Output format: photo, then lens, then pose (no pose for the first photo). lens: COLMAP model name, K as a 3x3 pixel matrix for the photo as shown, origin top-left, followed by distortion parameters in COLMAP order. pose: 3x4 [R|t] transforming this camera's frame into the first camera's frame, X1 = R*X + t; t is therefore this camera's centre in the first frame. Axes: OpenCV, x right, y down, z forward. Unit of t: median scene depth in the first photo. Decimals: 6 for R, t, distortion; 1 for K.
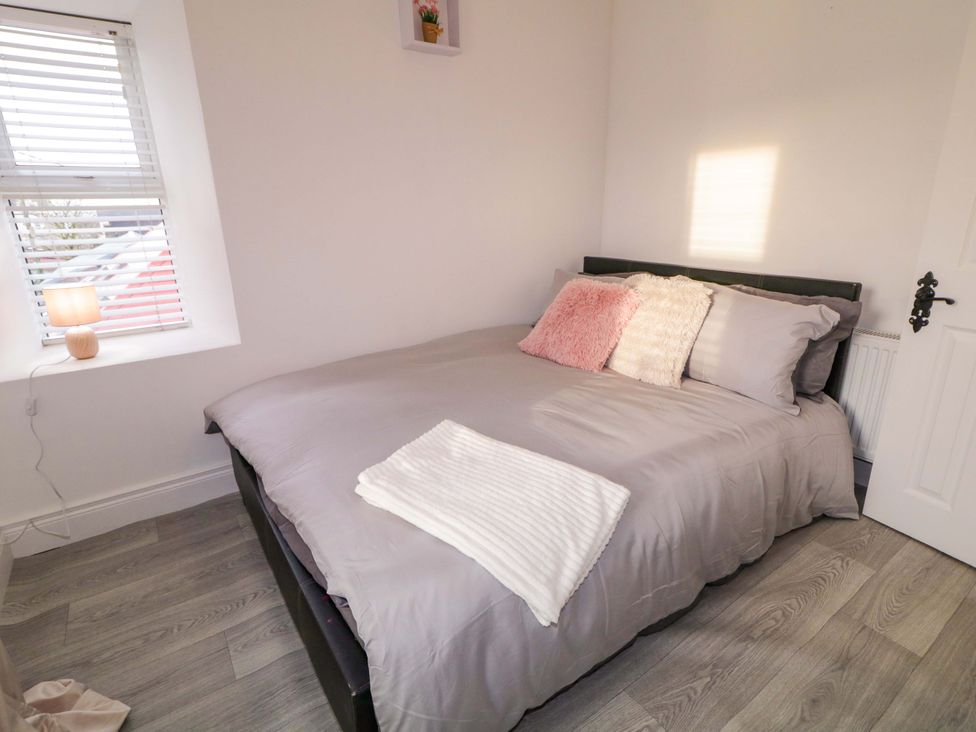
lens RADIAL K [[505.4, 0, 492.9], [0, 505.4, 363.3], [0, 0, 1]] dist [0.003596, -0.000161]
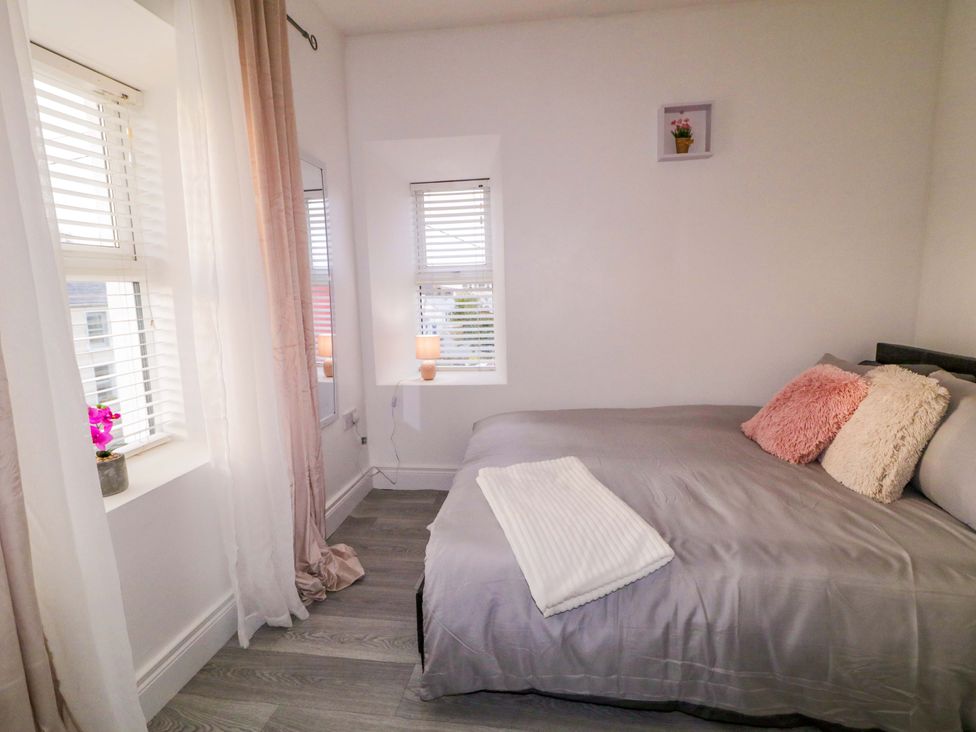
lens RADIAL K [[505.4, 0, 492.9], [0, 505.4, 363.3], [0, 0, 1]] dist [0.003596, -0.000161]
pose [[0.730231, 0.098093, -0.676122, 0.466079], [-0.192849, 0.978989, -0.066249, 0.005618], [0.655417, 0.178767, 0.733805, -0.068998]]
